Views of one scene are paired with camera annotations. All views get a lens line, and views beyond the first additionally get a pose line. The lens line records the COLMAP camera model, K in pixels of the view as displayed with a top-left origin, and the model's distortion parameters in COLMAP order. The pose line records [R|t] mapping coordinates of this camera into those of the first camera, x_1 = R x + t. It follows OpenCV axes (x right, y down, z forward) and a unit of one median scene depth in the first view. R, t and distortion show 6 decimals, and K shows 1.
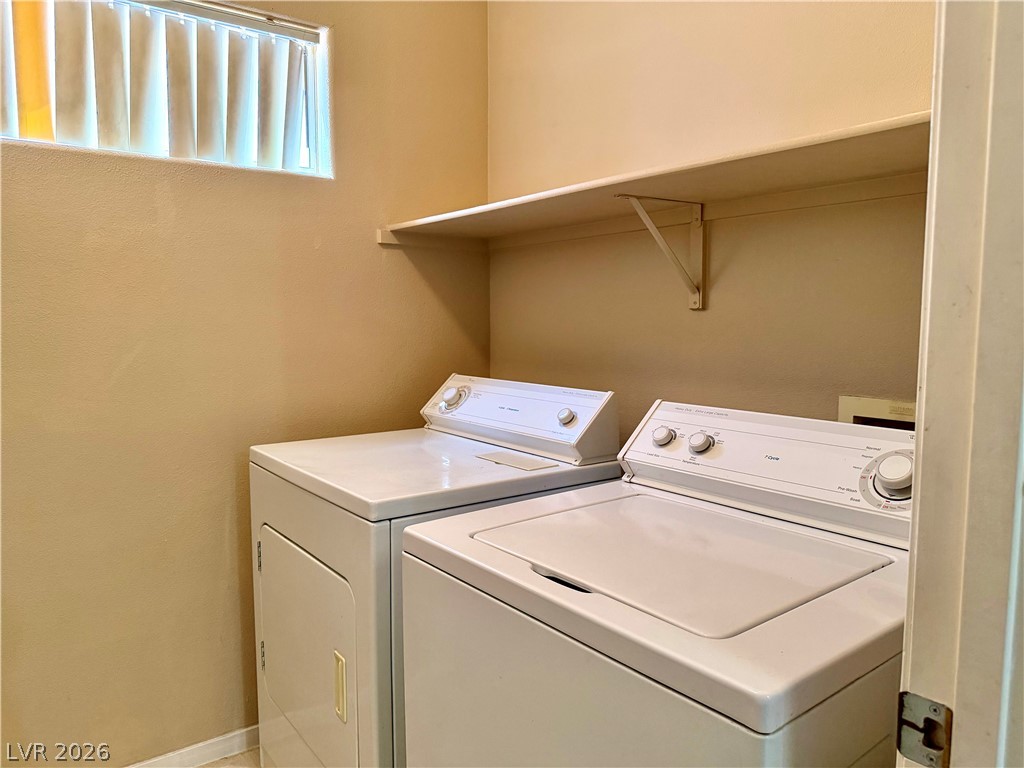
lens RADIAL K [[724.4, 0, 511.8], [0, 724.4, 387.8], [0, 0, 1]] dist [0.055185, -0.084437]
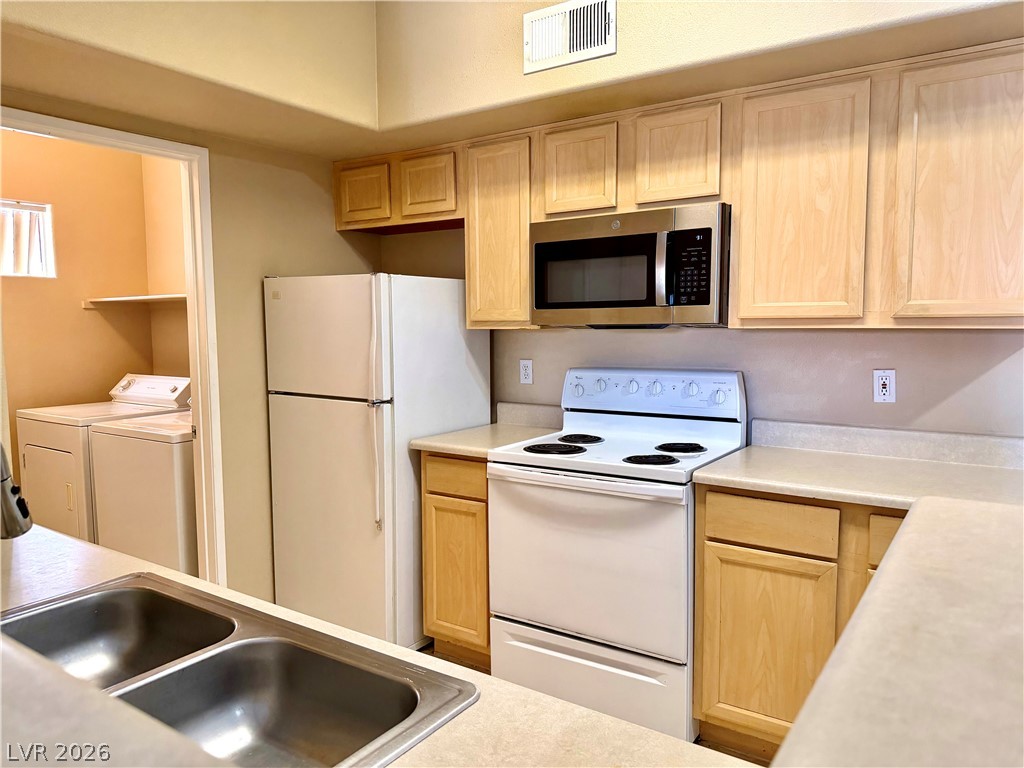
lens RADIAL K [[724.4, 0, 511.8], [0, 724.4, 387.8], [0, 0, 1]] dist [0.055185, -0.084437]
pose [[0.950611, -0.037775, 0.308076, 0.325394], [0.040629, 0.999170, -0.002853, 0.073452], [-0.307713, 0.015229, 0.951357, -1.326556]]
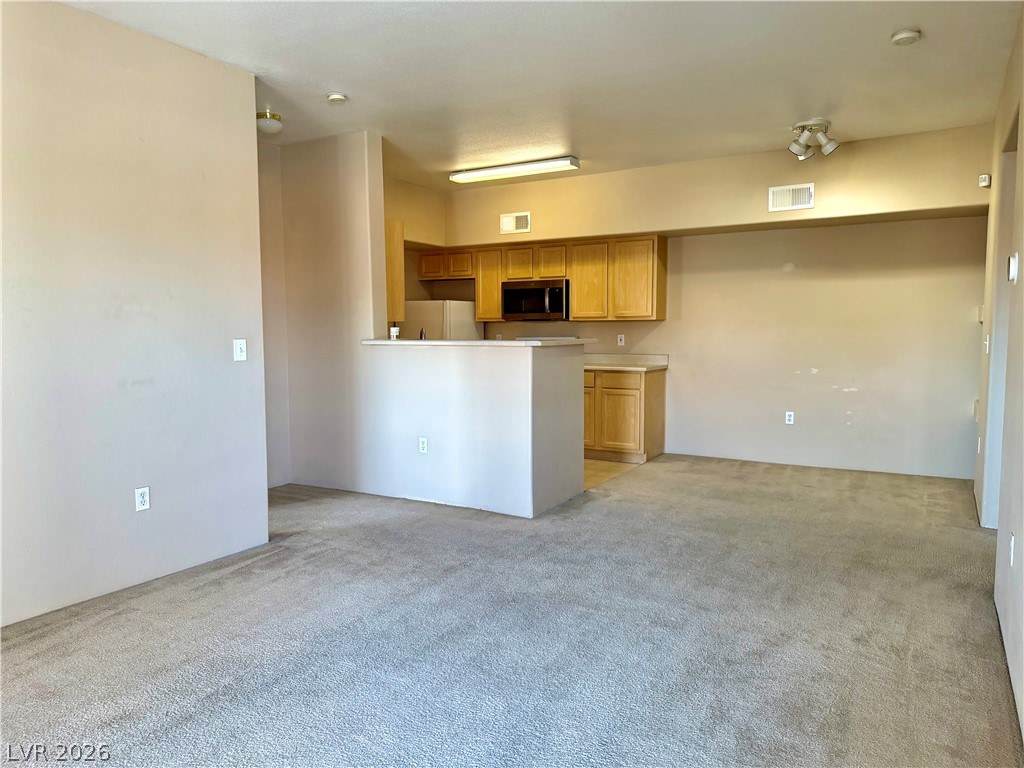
lens RADIAL K [[706.2, 0, 516.5], [0, 706.2, 389.5], [0, 0, 1]] dist [-0.005870, -0.004550]
pose [[0.925423, -0.037925, 0.377034, -0.513092], [0.043290, 0.999046, -0.005763, 0.332220], [-0.376455, 0.021655, 0.926182, -3.381972]]
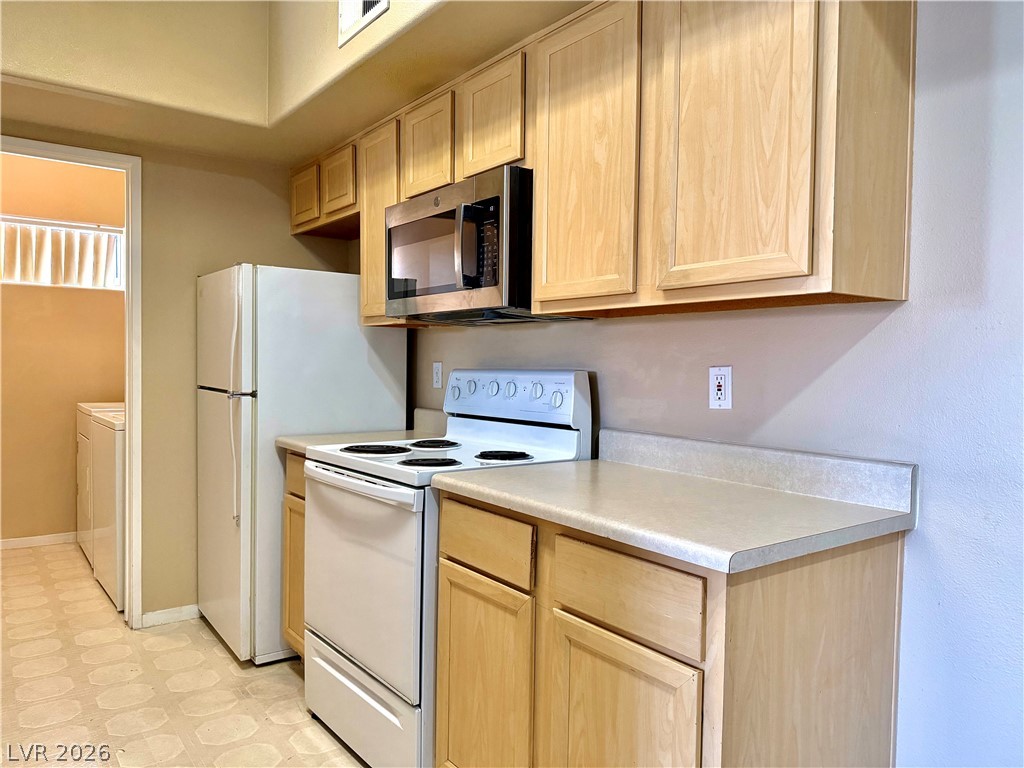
lens RADIAL K [[724.4, 0, 511.8], [0, 724.4, 387.8], [0, 0, 1]] dist [0.055185, -0.084437]
pose [[0.999902, 0.010663, -0.009044, 1.017761], [-0.011219, 0.997900, -0.063798, 0.154113], [0.008345, 0.063893, 0.997922, -1.299071]]
